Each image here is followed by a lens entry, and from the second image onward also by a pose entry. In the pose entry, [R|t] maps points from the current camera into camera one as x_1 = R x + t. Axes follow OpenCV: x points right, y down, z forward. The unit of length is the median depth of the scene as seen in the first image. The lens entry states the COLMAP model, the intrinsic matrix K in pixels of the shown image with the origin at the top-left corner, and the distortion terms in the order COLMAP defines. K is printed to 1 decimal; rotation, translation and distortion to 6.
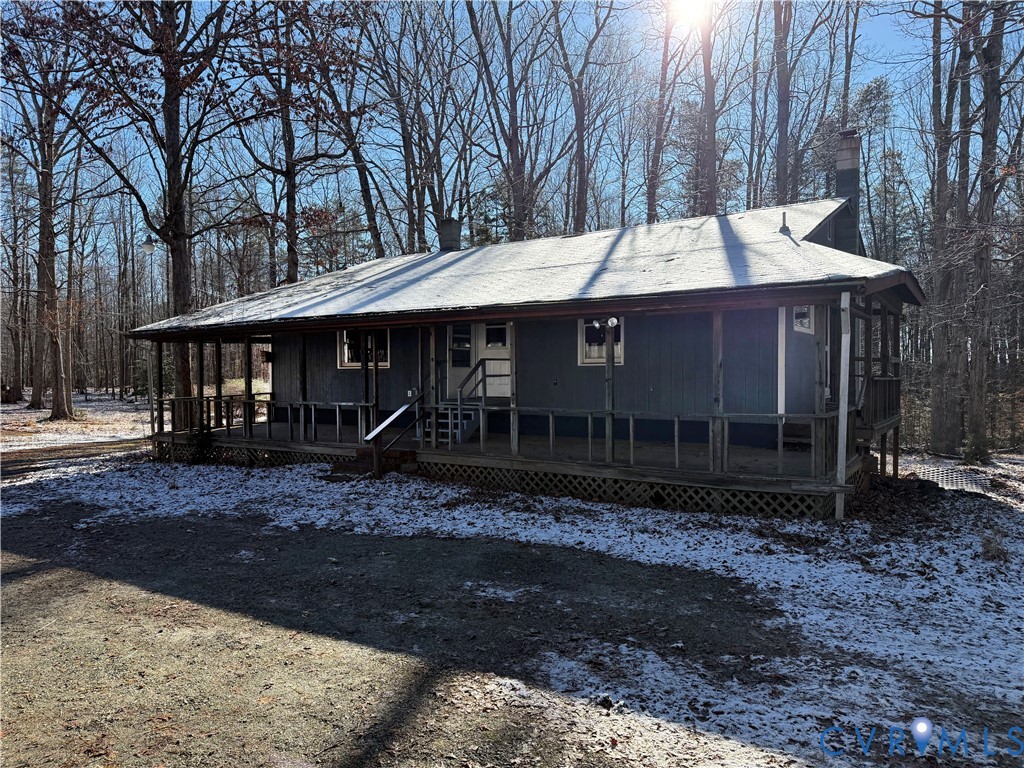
lens RADIAL K [[702.7, 0, 510.0], [0, 702.7, 390.6], [0, 0, 1]] dist [0.060603, -0.081781]
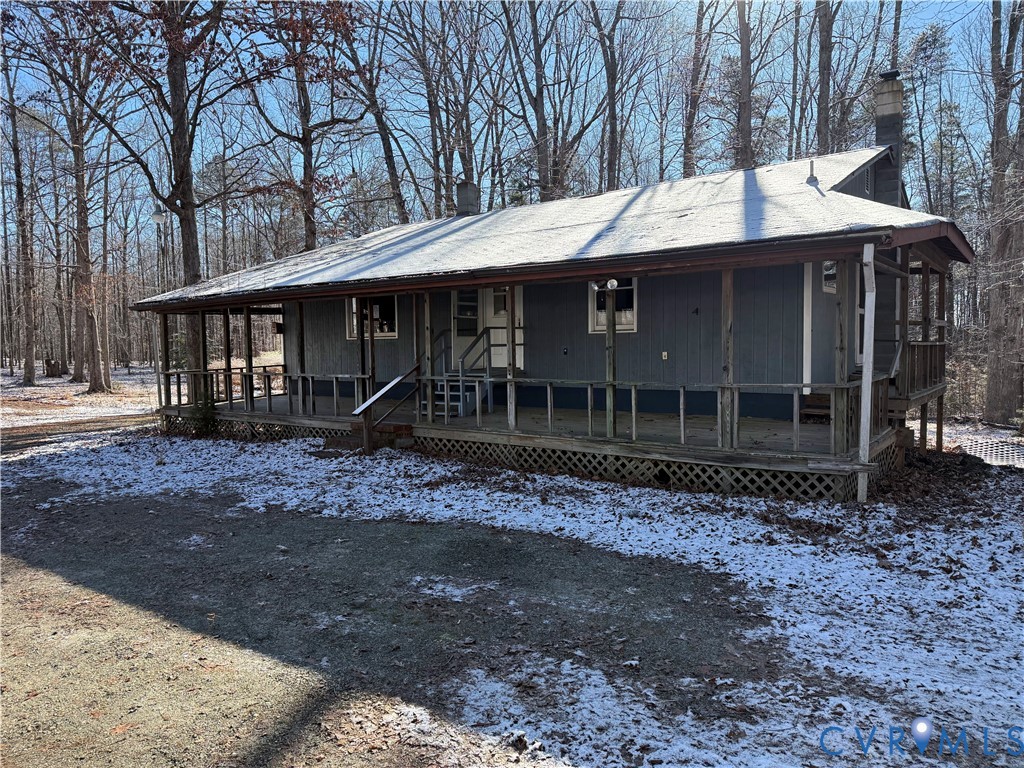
lens RADIAL K [[700.3, 0, 512.0], [0, 700.3, 384.0], [0, 0, 1]] dist [0.052527, -0.064744]
pose [[0.998096, -0.006574, -0.061330, 0.075164], [0.008588, 0.999430, 0.032639, 0.001011], [0.061080, -0.033104, 0.997584, 0.086556]]
